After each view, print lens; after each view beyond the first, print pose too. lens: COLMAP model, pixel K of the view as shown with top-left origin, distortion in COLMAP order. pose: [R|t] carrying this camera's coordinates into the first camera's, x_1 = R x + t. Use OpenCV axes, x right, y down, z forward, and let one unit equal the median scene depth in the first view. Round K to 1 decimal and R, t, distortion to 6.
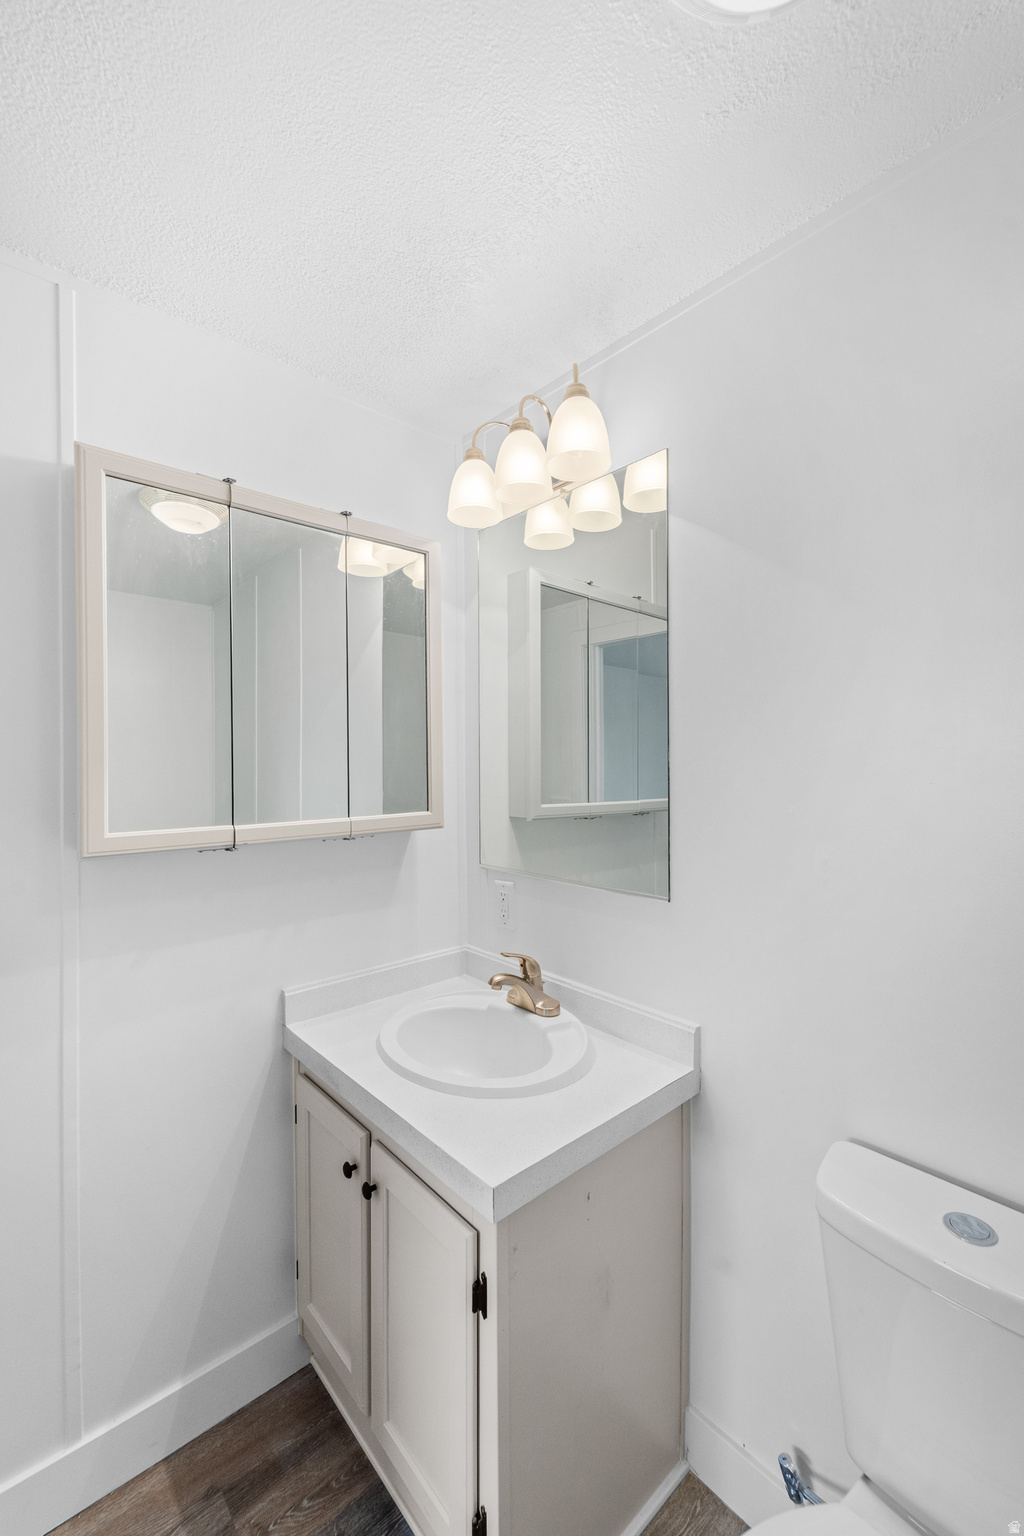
lens RADIAL K [[630.2, 0, 512.0], [0, 630.2, 768.0], [0, 0, 1]] dist [0.000882, -0.000602]
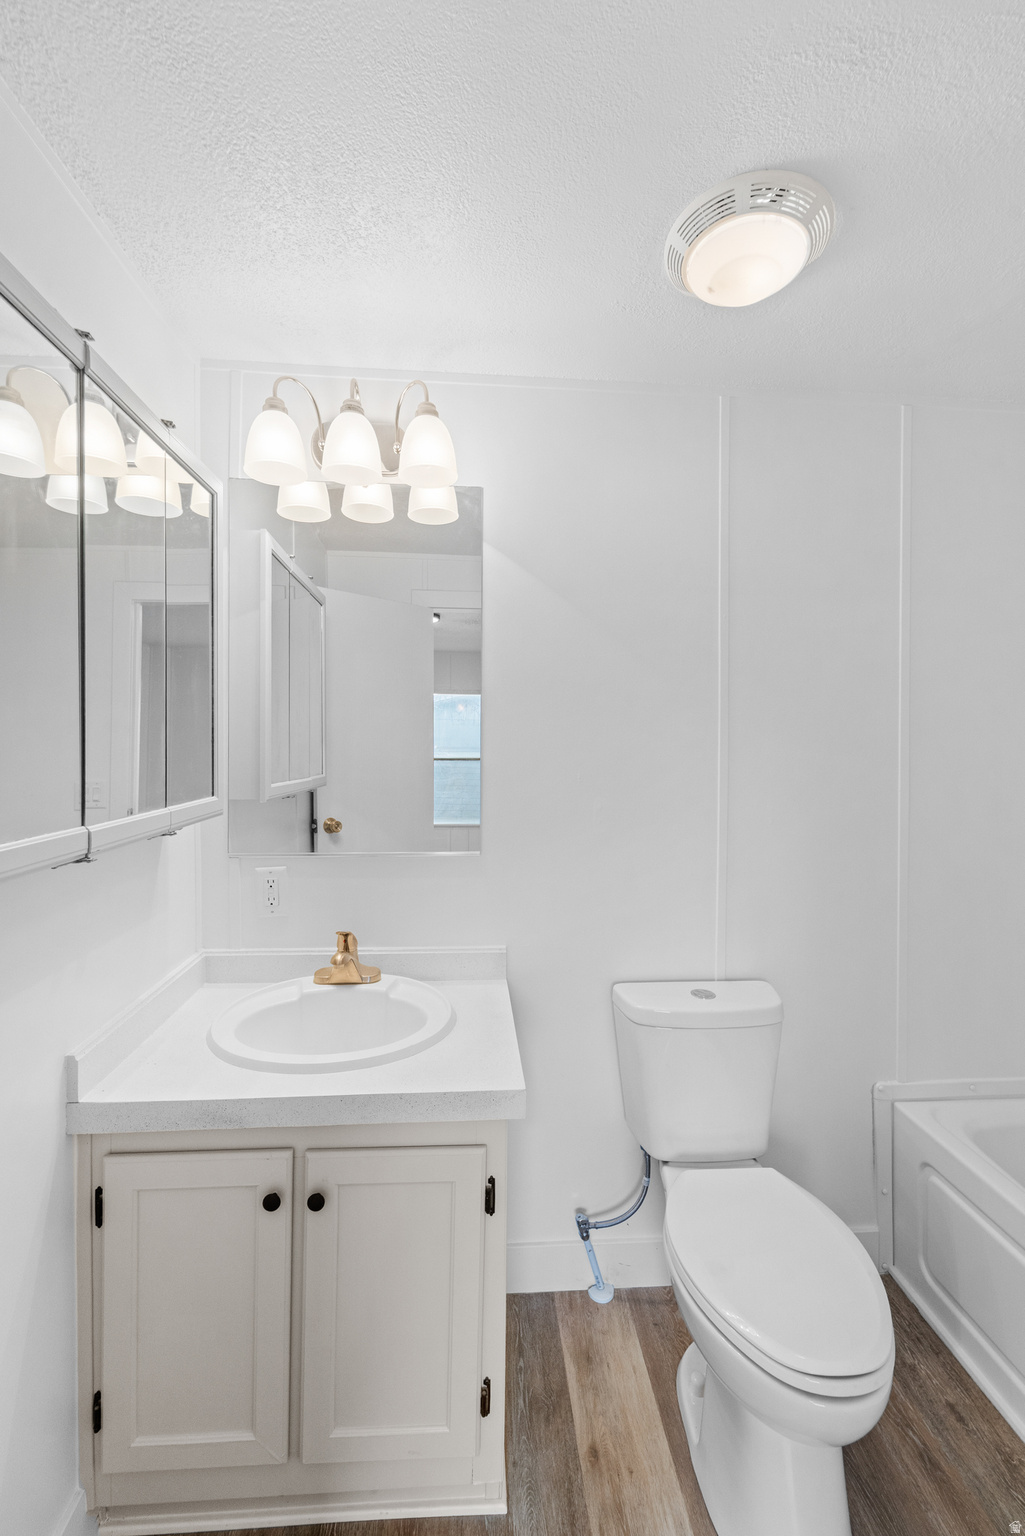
lens RADIAL K [[639.7, 0, 514.4], [0, 639.7, 754.7], [0, 0, 1]] dist [0.000733, -0.000670]
pose [[0.618595, -0.008606, 0.785663, -0.625453], [-0.002029, 0.999919, 0.012550, 0.000312], [-0.785707, -0.009358, 0.618528, 0.156034]]
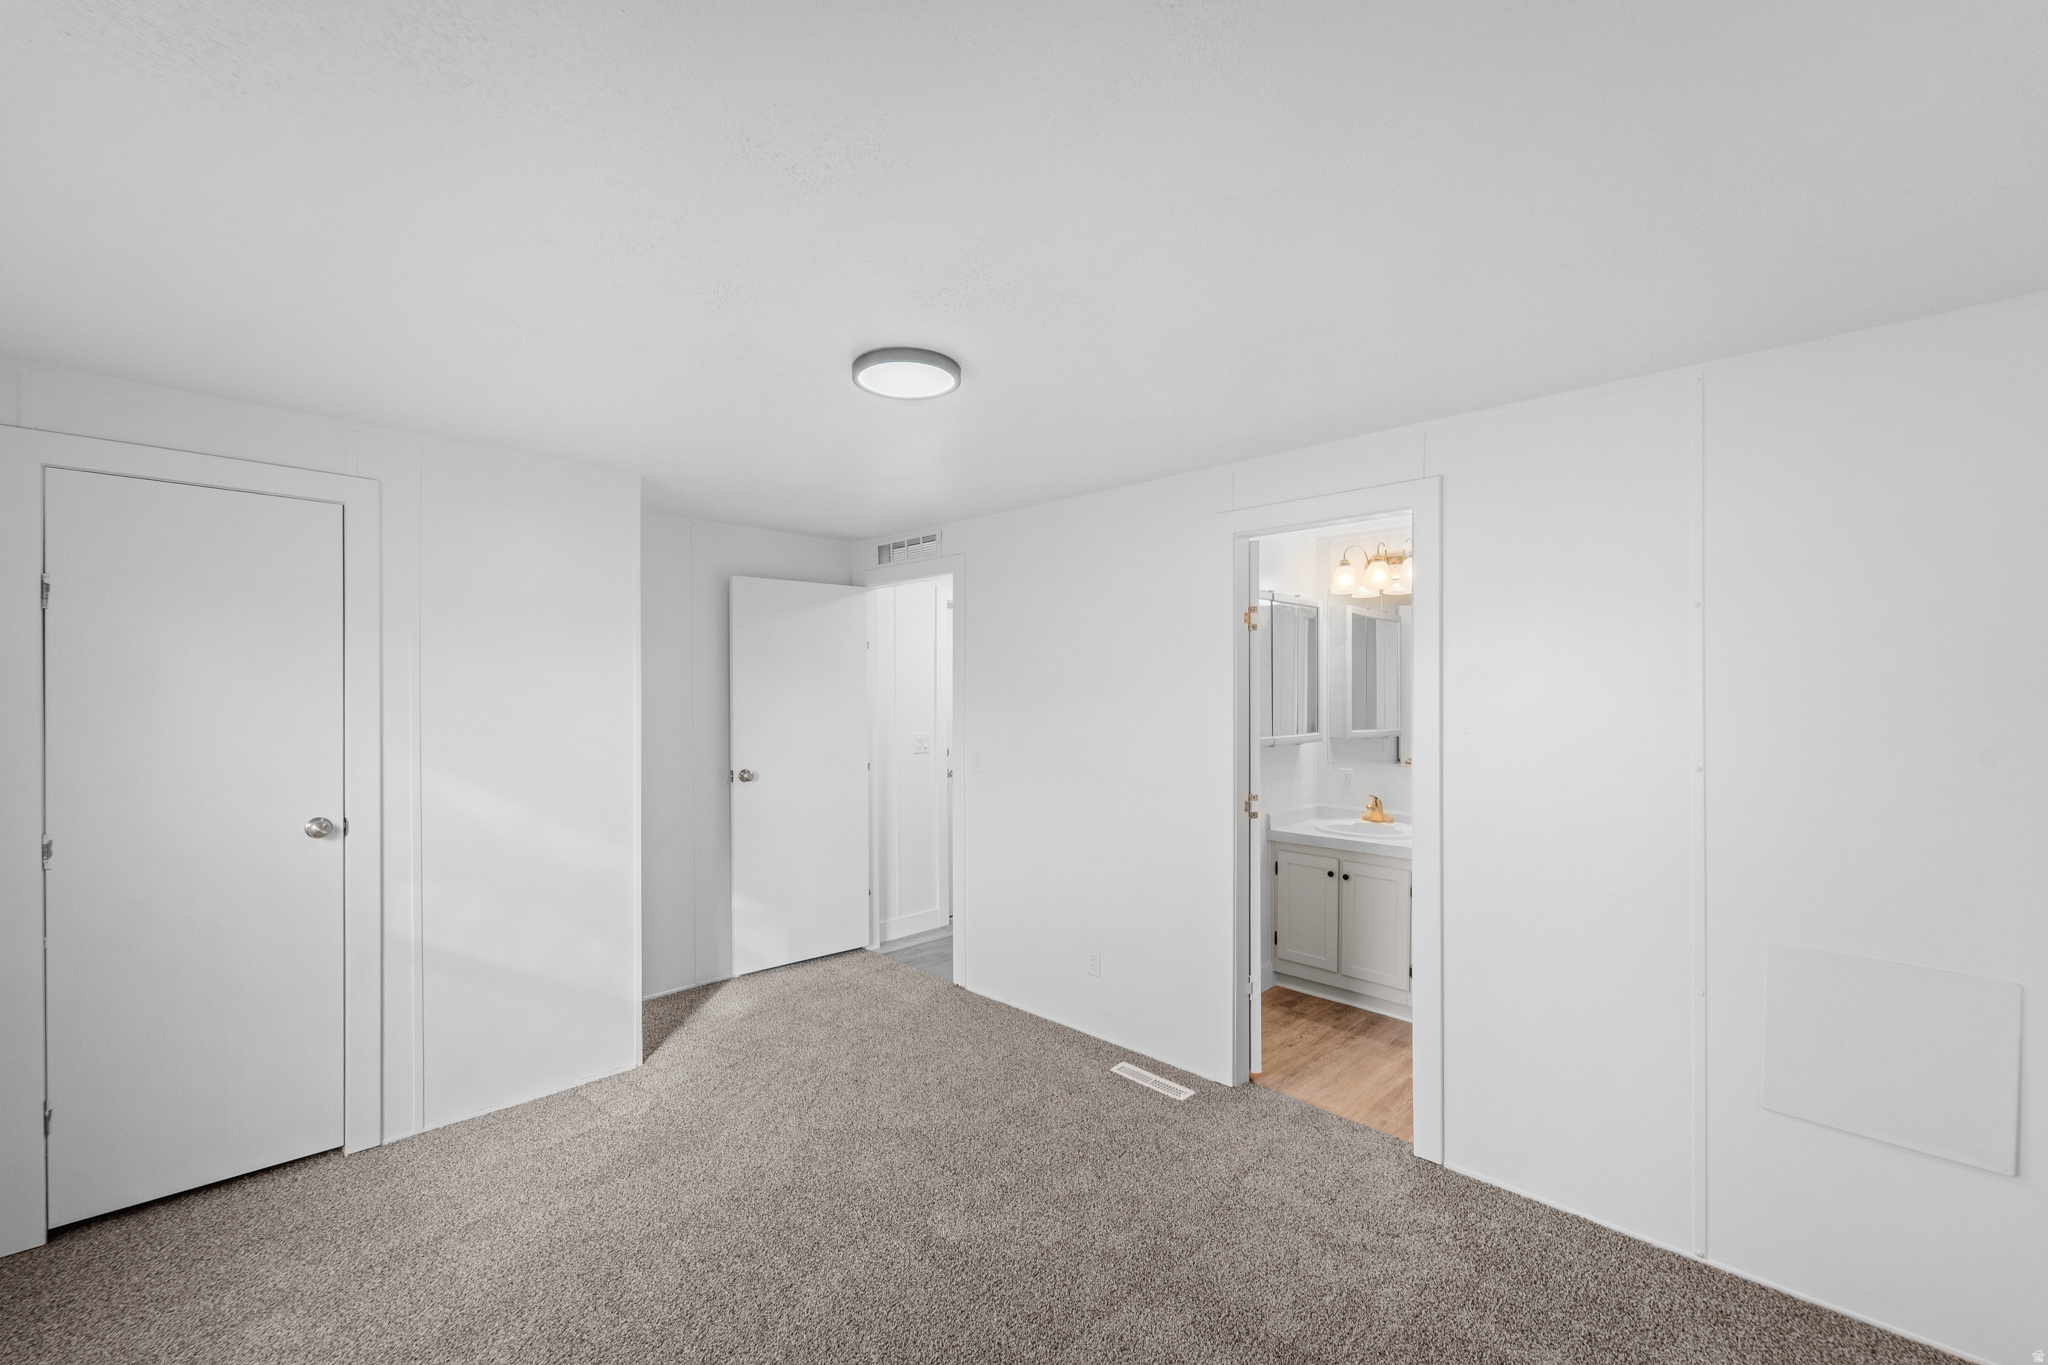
lens RADIAL K [[853.0, 0, 1022.0], [0, 853.0, 705.1], [0, 0, 1]] dist [0.000733, -0.000670]
pose [[0.998835, -0.000999, 0.048250, -1.377422], [0.000880, 0.999997, 0.002474, -0.033348], [-0.048252, -0.002429, 0.998832, -1.945077]]
